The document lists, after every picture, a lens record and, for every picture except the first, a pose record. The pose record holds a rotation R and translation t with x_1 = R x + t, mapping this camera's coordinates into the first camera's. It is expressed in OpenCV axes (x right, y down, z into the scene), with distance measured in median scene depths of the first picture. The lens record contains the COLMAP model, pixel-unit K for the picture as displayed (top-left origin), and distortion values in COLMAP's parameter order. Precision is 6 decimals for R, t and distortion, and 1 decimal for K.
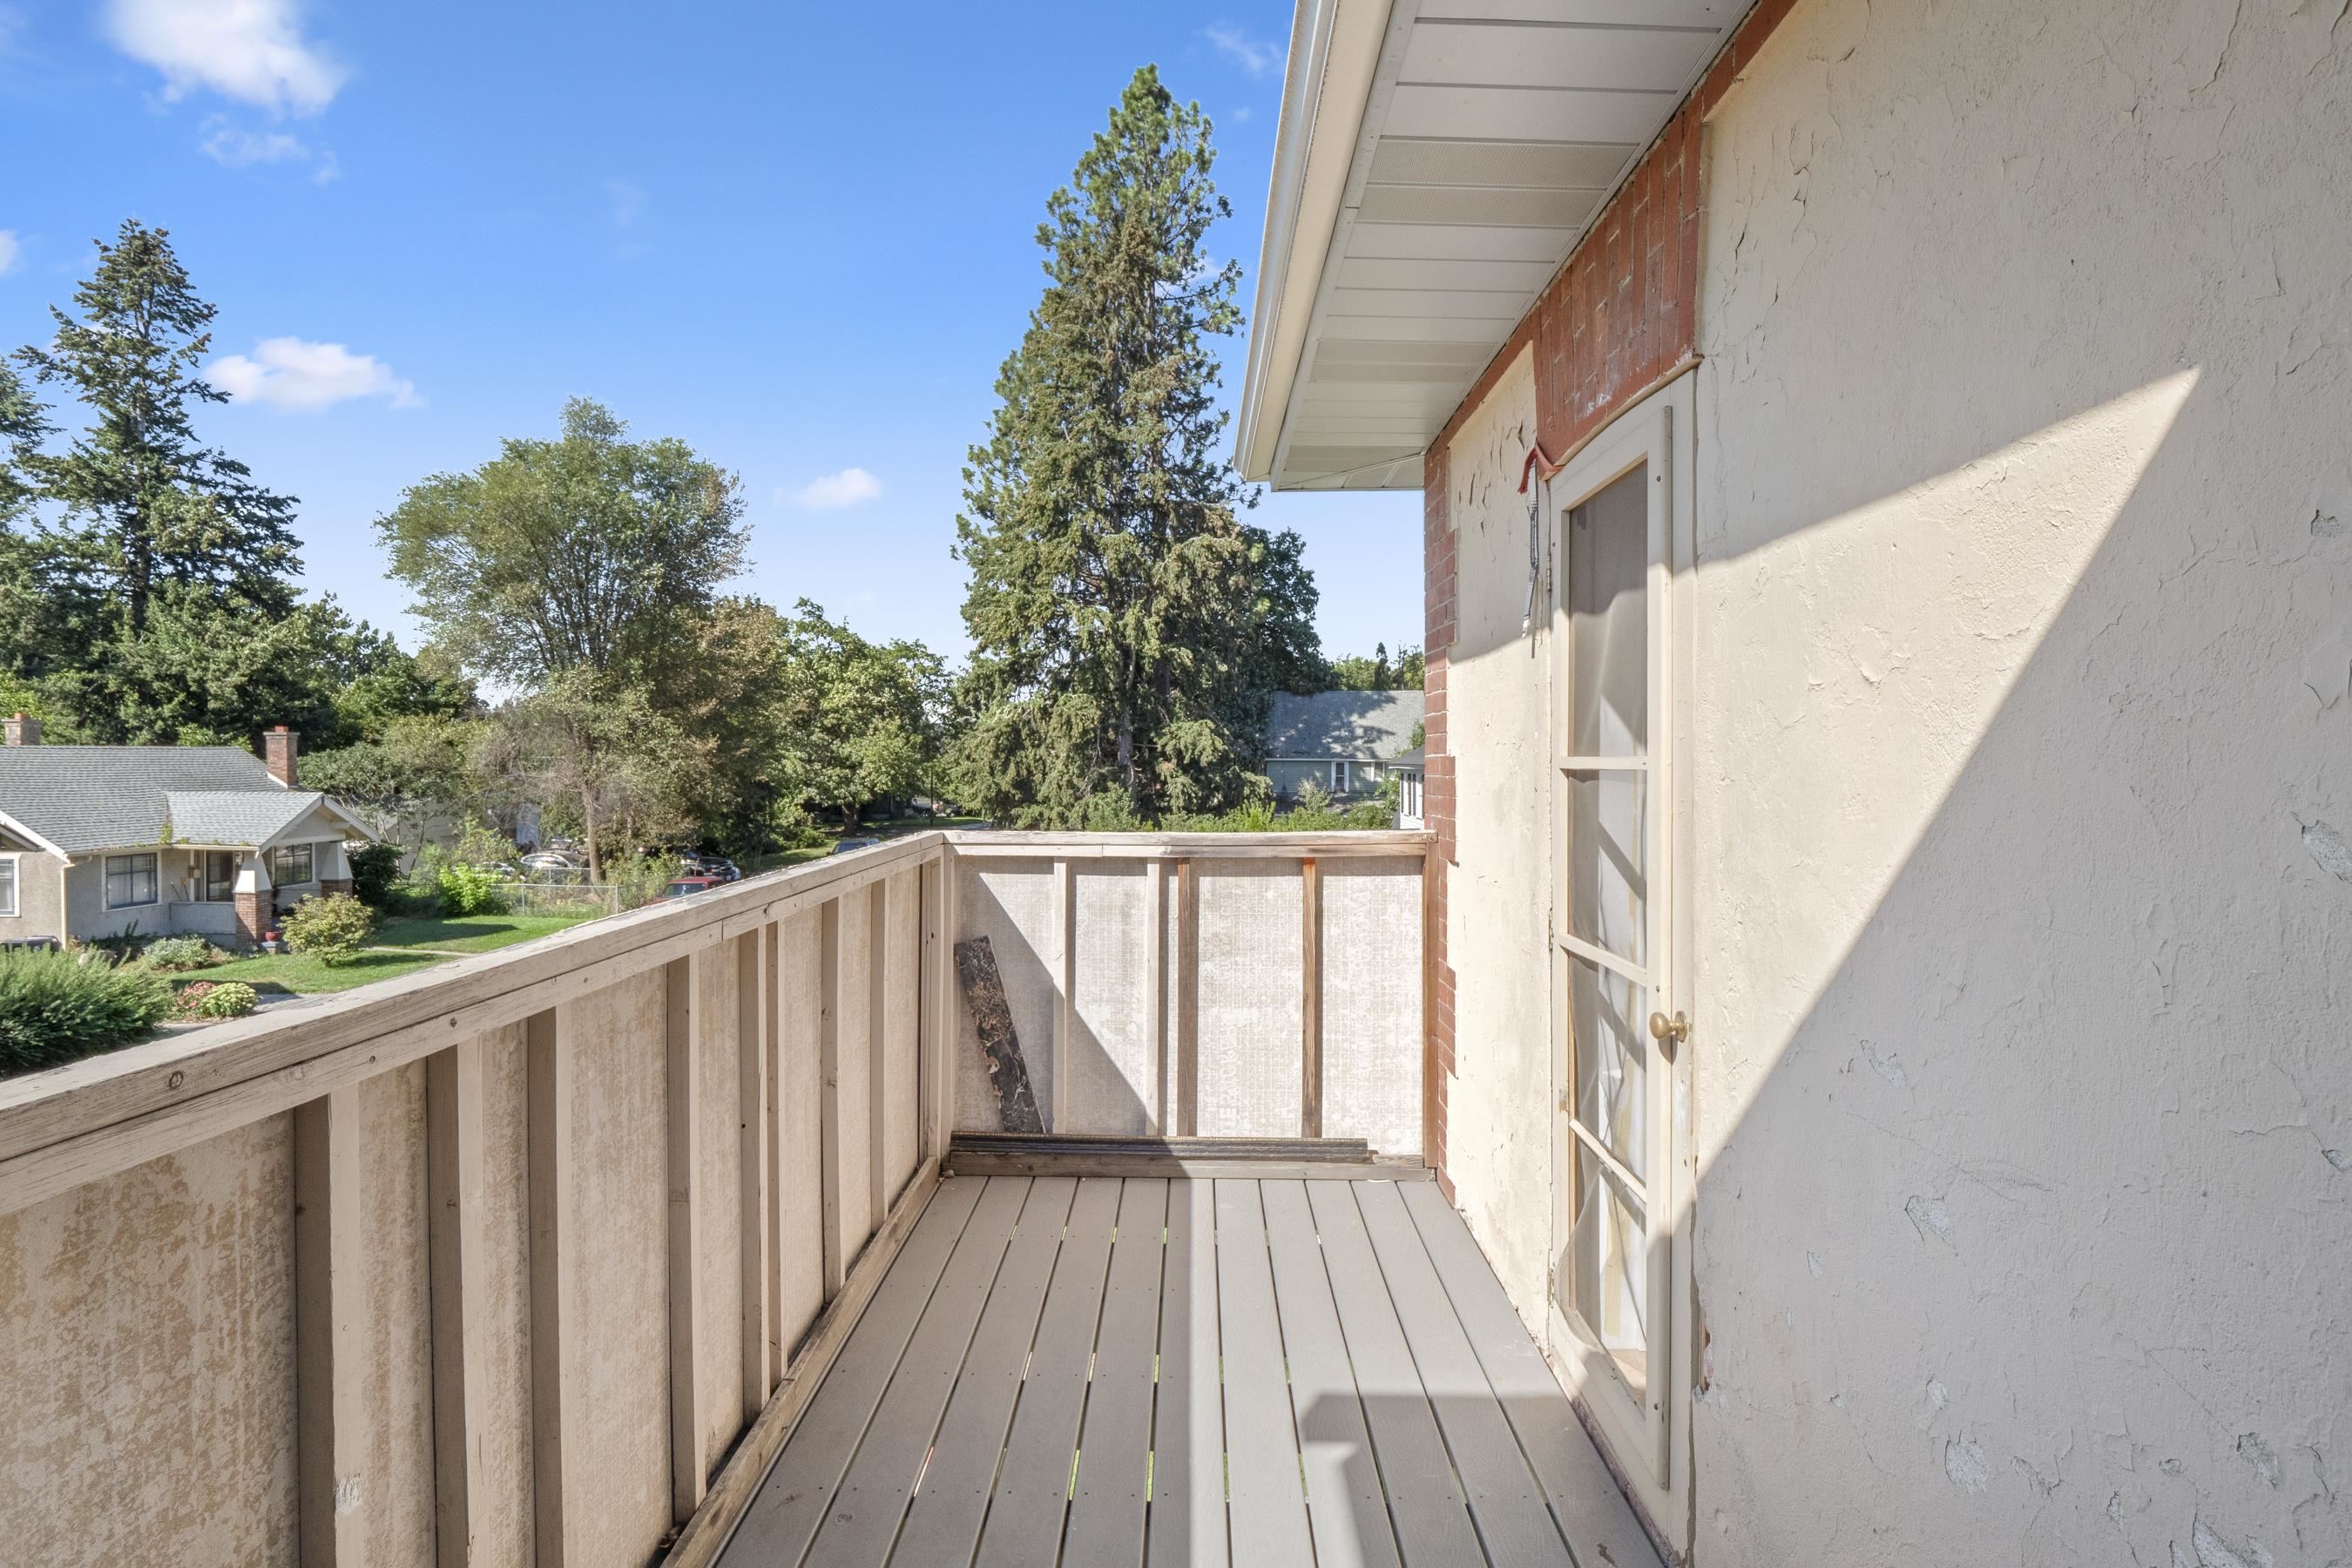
lens RADIAL K [[1146.8, 0, 1174.5], [0, 1146.8, 770.9], [0, 0, 1]] dist [-0.021762, 0.001177]
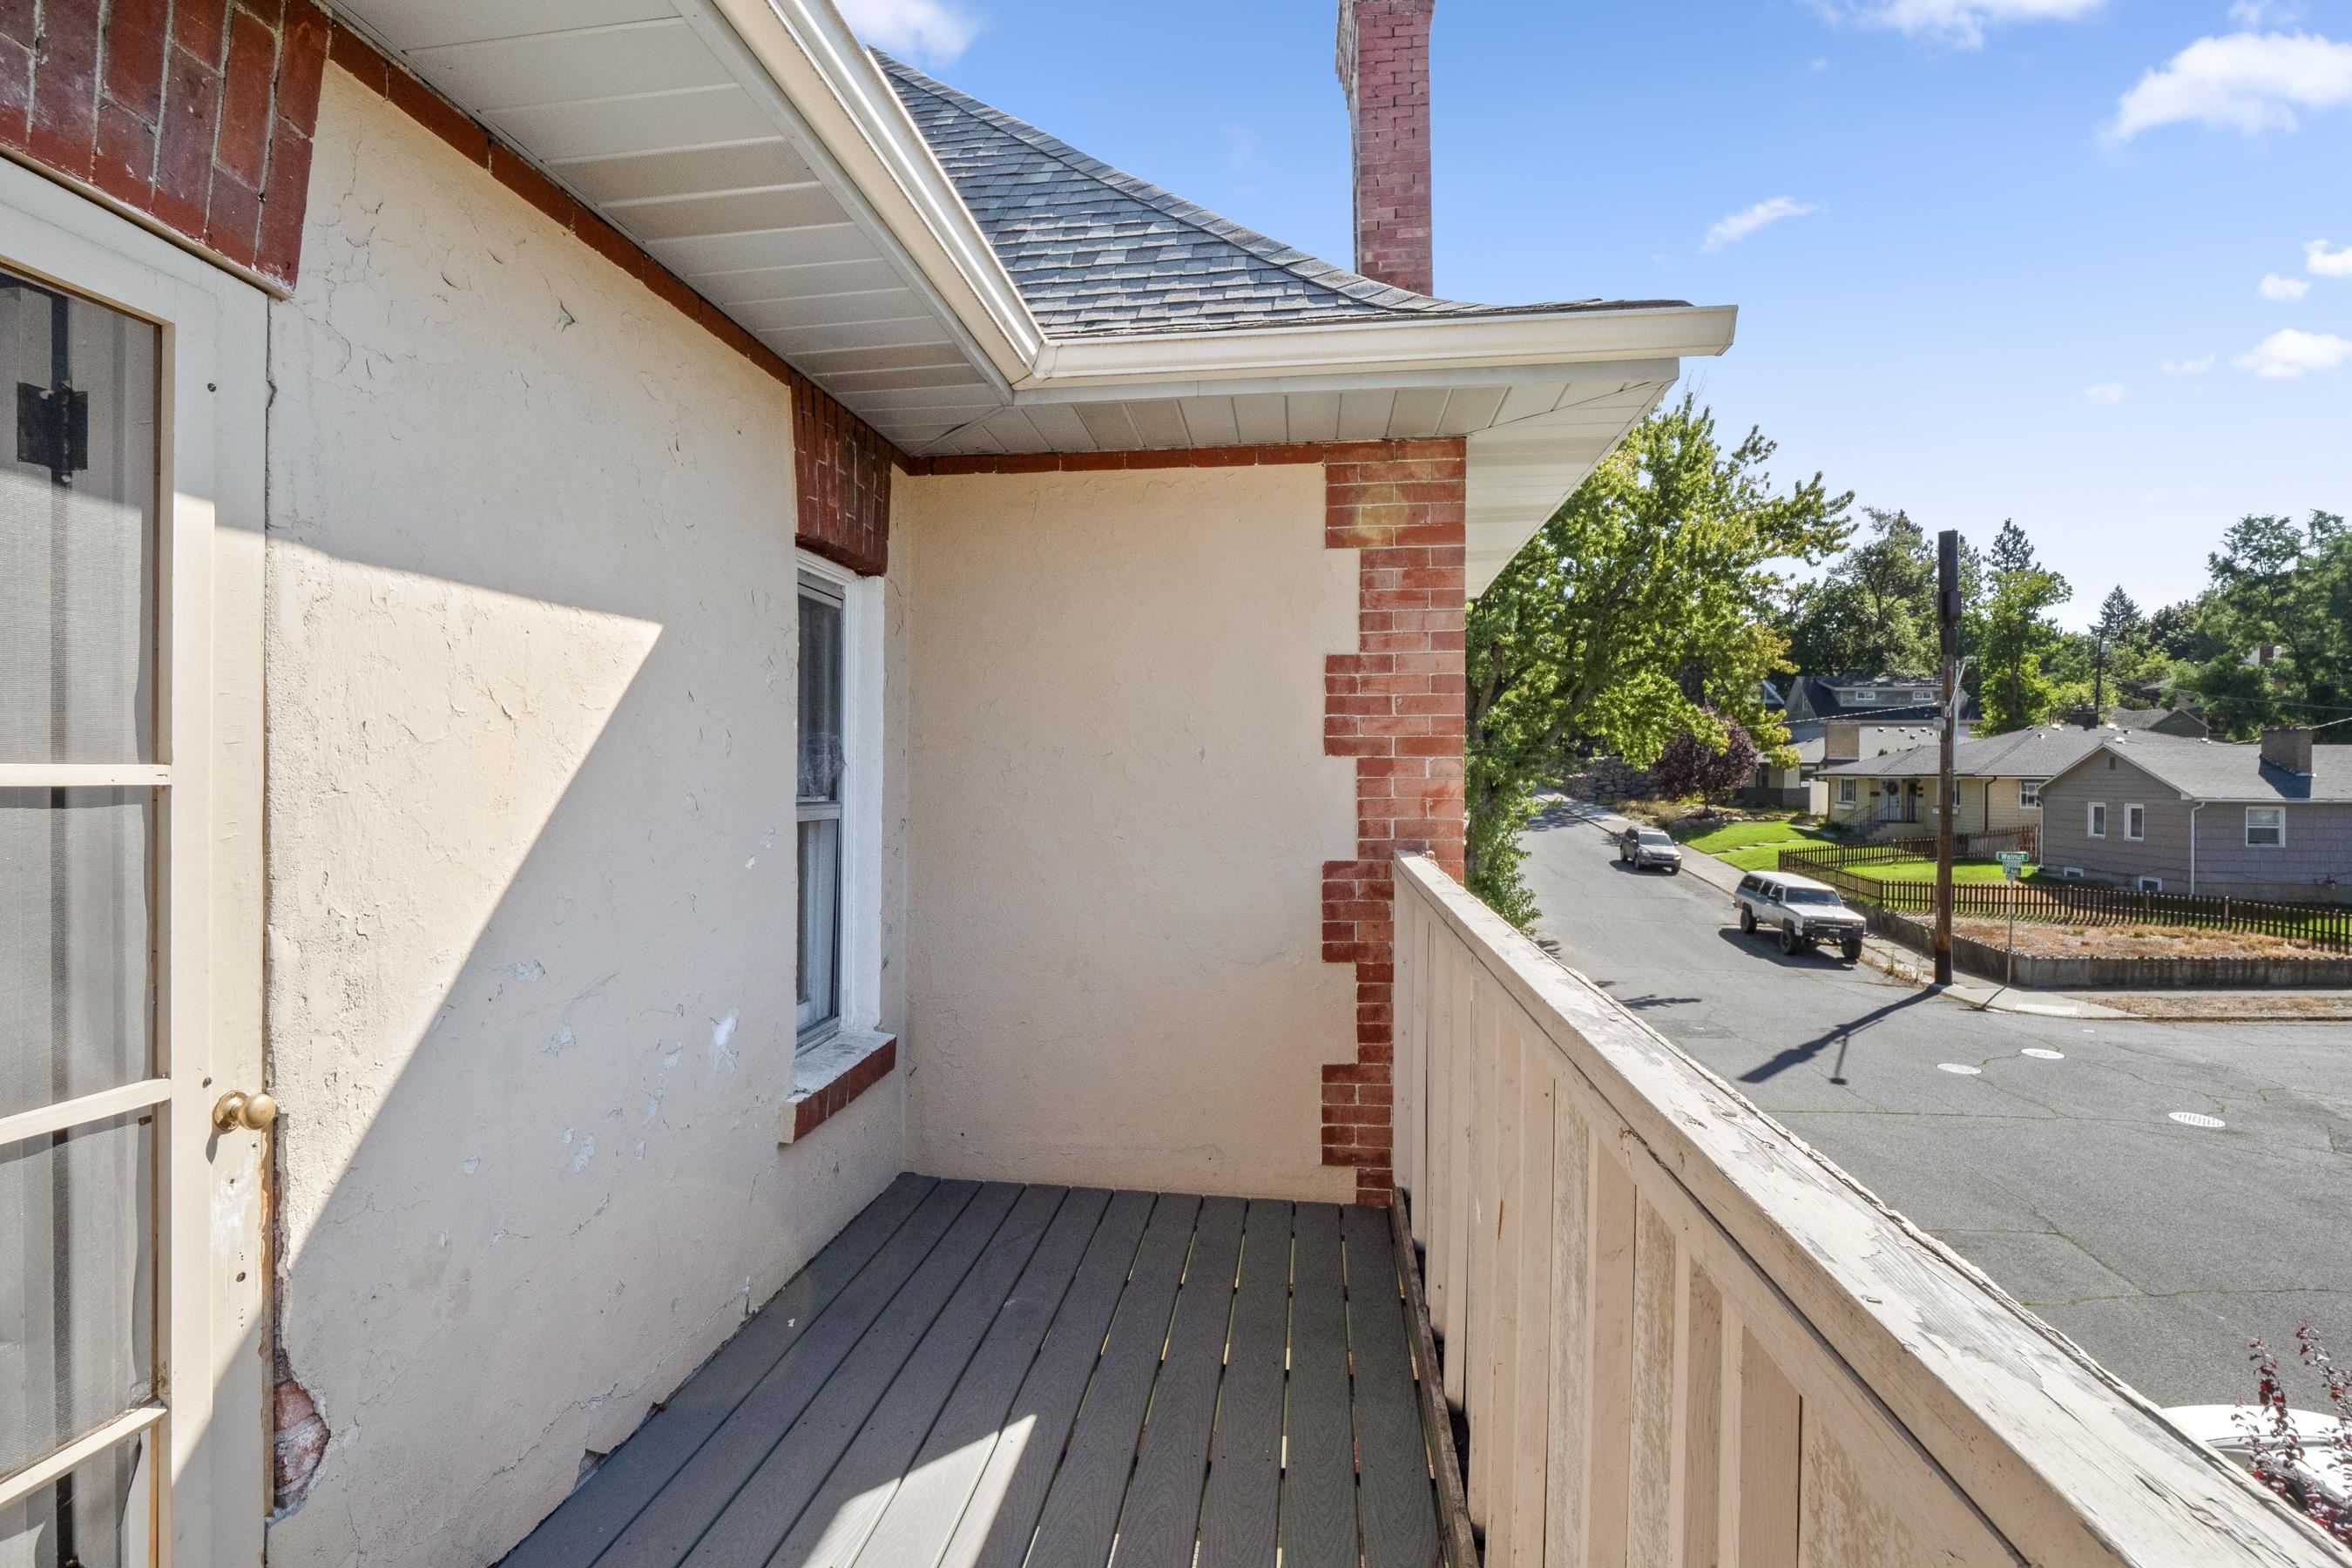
lens RADIAL K [[1146.8, 0, 1174.5], [0, 1146.8, 770.9], [0, 0, 1]] dist [-0.021762, 0.001177]
pose [[-0.994015, -0.004375, 0.109158, -0.438908], [-0.003617, 0.999968, 0.007139, -0.026060], [-0.109186, 0.006702, -0.993999, 2.639615]]
